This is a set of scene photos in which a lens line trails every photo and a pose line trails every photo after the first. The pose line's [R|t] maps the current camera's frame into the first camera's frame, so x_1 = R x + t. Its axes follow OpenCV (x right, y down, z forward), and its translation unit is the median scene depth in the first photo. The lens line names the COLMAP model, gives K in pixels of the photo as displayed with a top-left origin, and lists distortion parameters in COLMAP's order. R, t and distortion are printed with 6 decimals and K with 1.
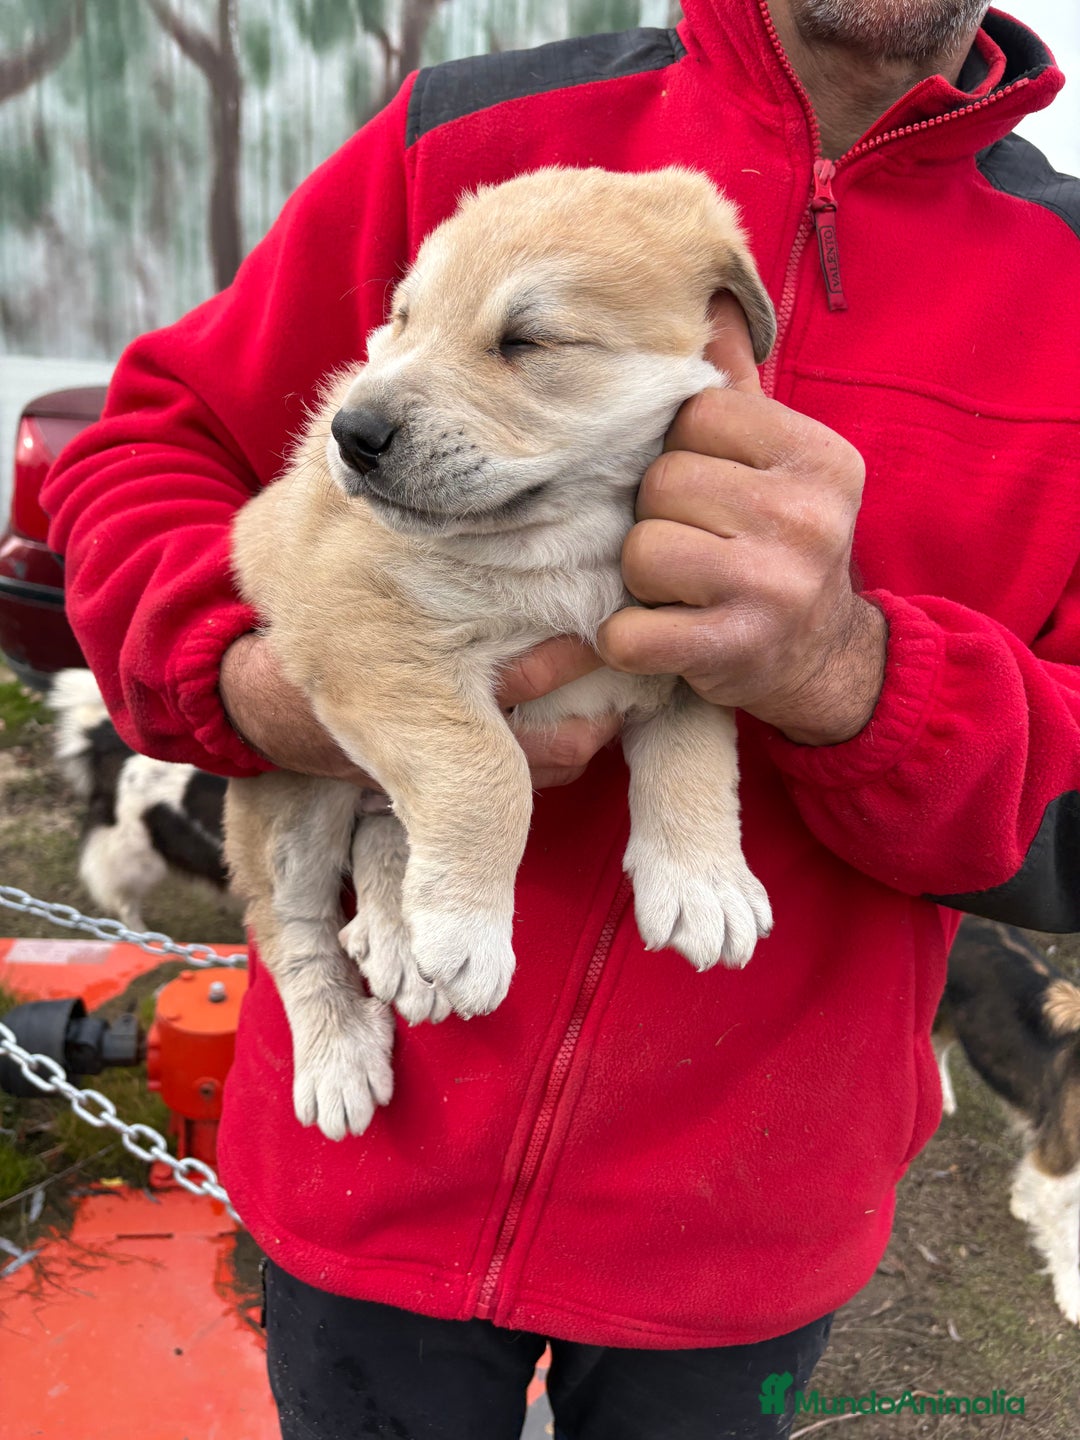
lens RADIAL K [[1142.1, 0, 546.8], [0, 1142.1, 741.4], [0, 0, 1]] dist [0.154723, -0.125089]
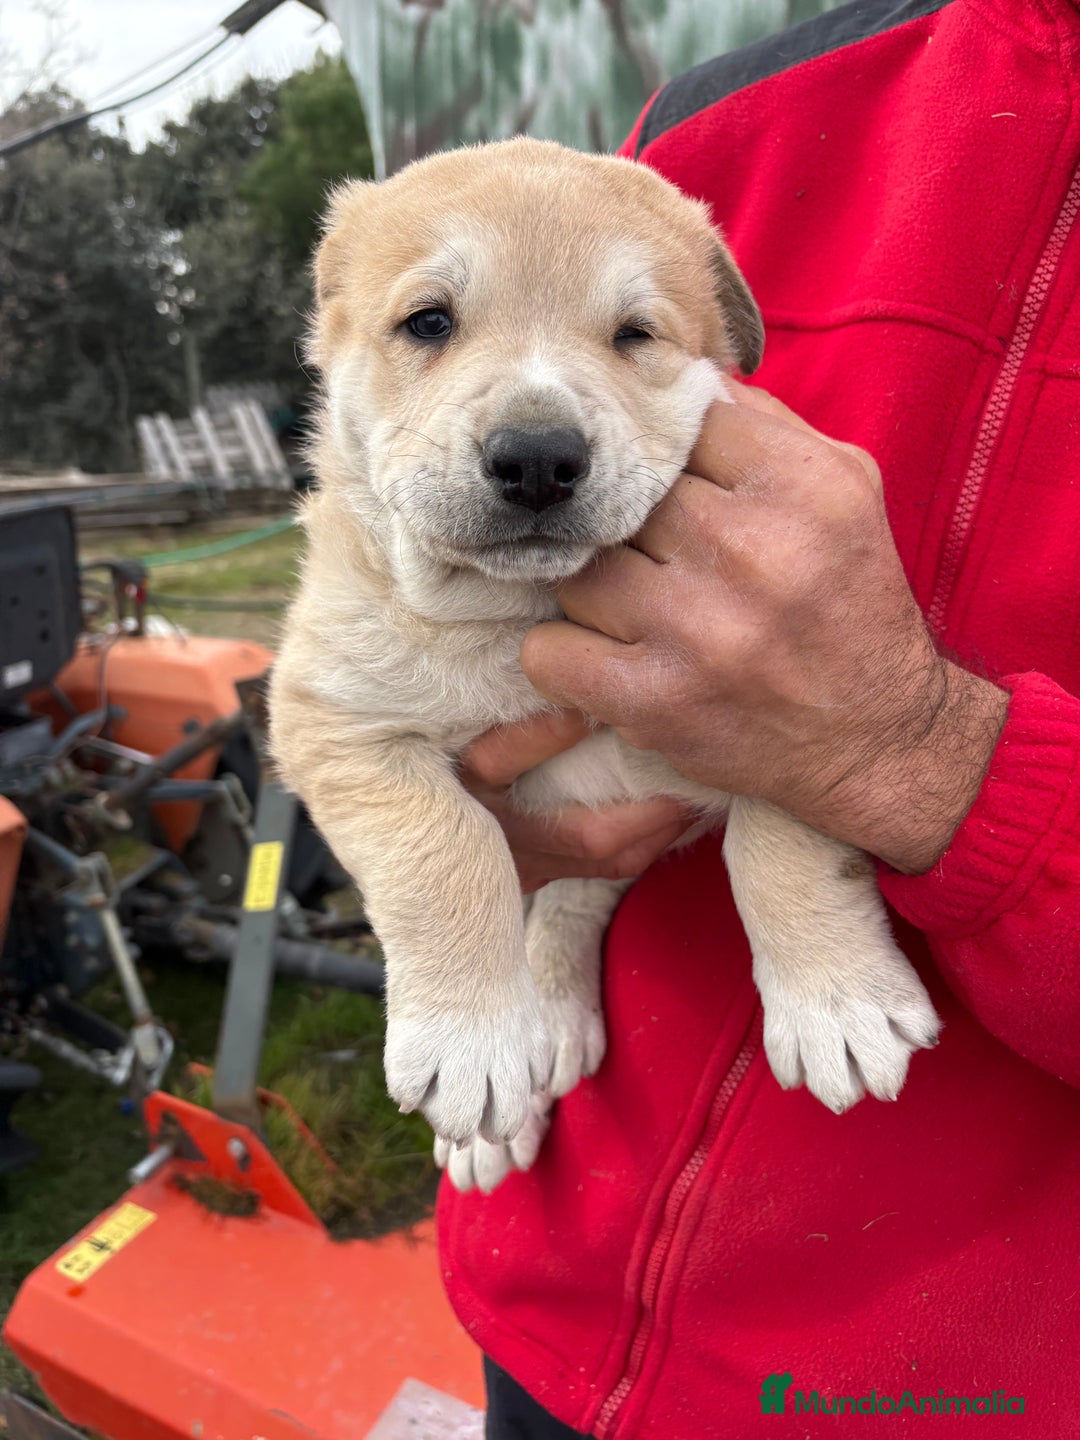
lens RADIAL K [[1132.6, 0, 549.1], [0, 1132.6, 738.3], [0, 0, 1]] dist [0.113664, -0.099451]
pose [[0.839160, 0.092566, -0.535949, 0.342736], [-0.099887, 0.994879, 0.015432, -0.056951], [0.534633, 0.040584, 0.844109, 0.199206]]
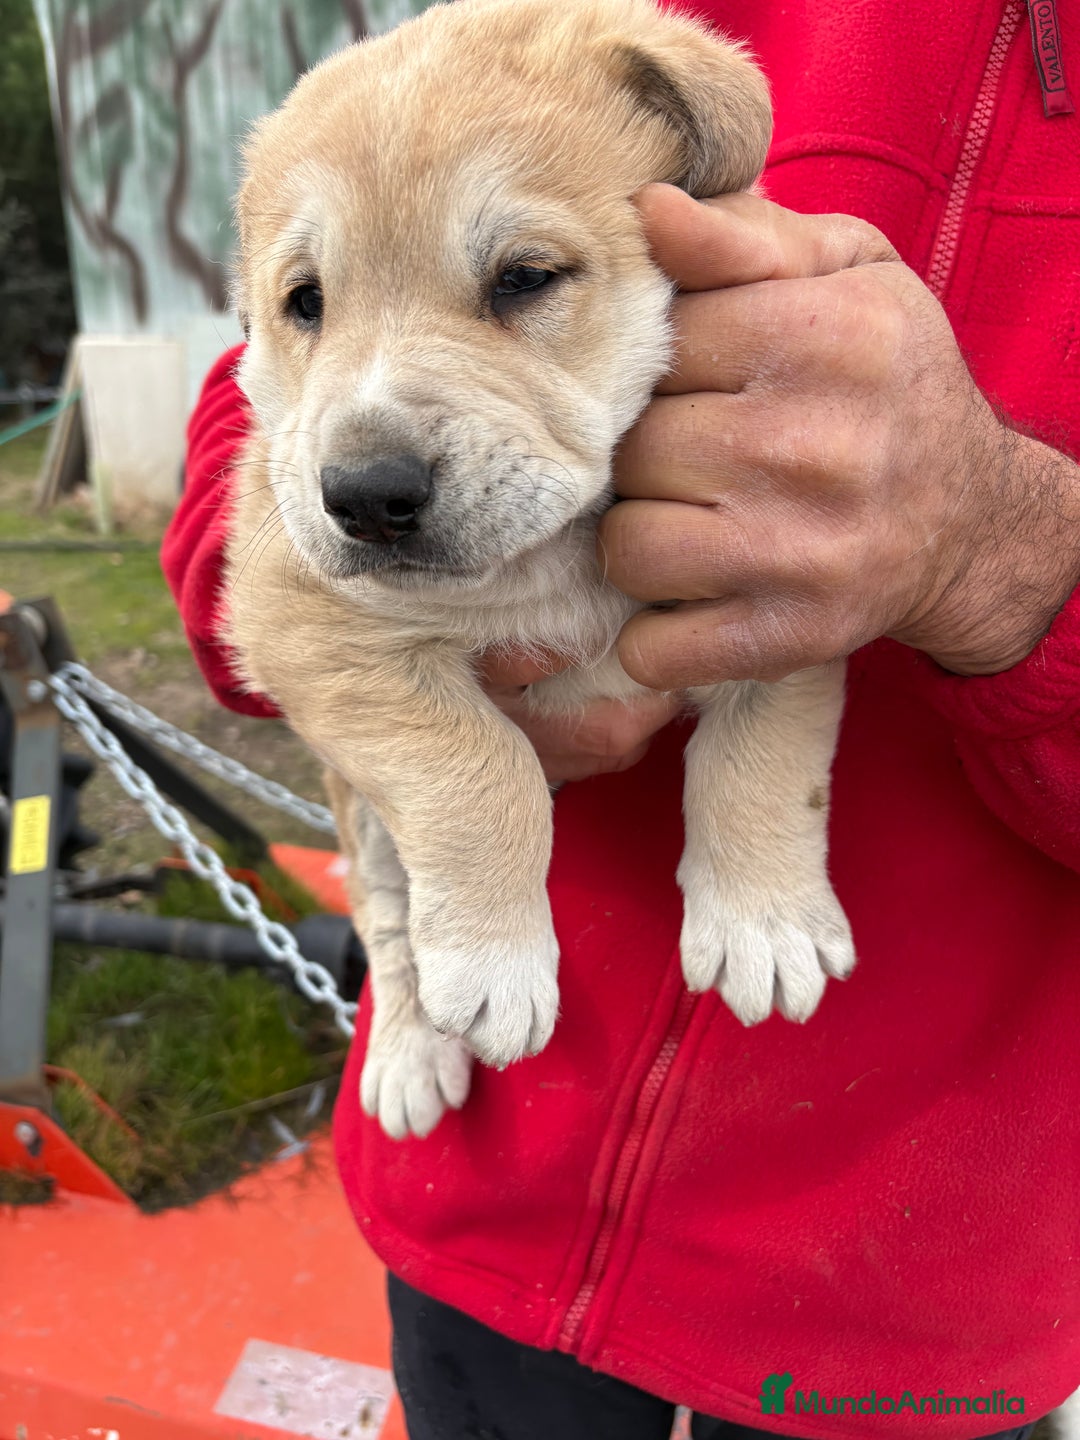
lens RADIAL K [[1143.5, 0, 540.0], [0, 1143.5, 720.0], [0, 0, 1]] dist [0.060522, -0.064664]
pose [[0.947080, 0.045027, -0.317823, 0.177664], [-0.032529, 0.998479, 0.044526, -0.015280], [0.319345, -0.031831, 0.947104, 0.192731]]
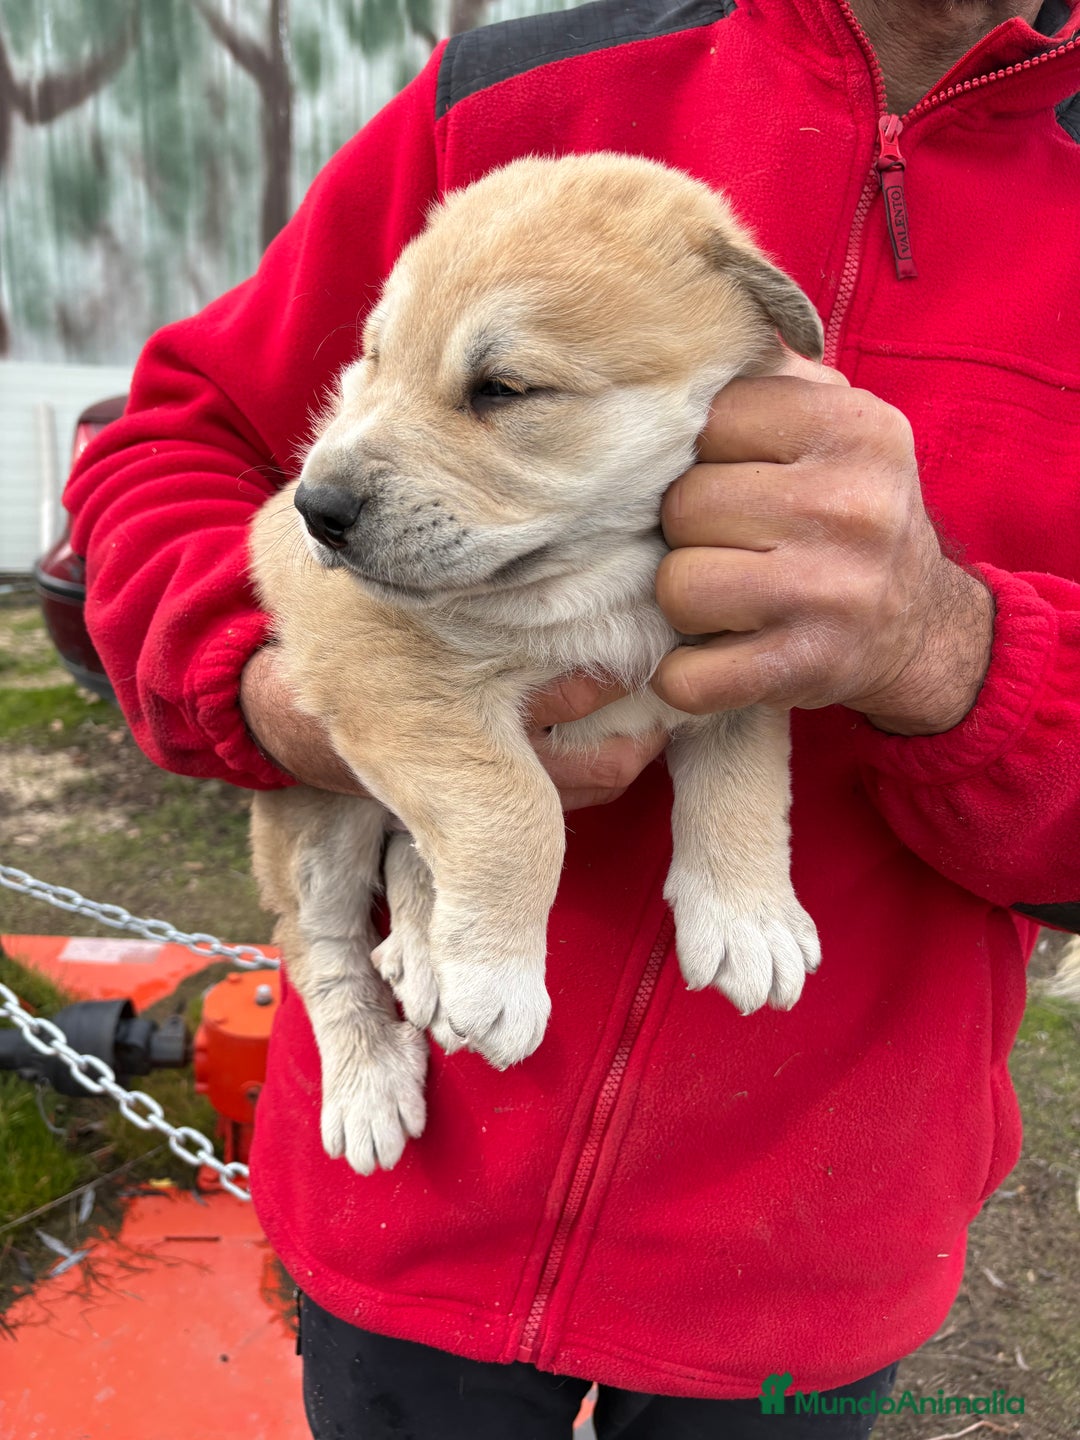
lens RADIAL K [[1132.6, 0, 549.1], [0, 1132.6, 738.3], [0, 0, 1]] dist [0.113664, -0.099451]
pose [[0.999155, -0.002197, -0.041045, 0.003893], [0.002190, 0.999998, -0.000234, -0.007010], [0.041045, 0.000144, 0.999157, 0.074900]]
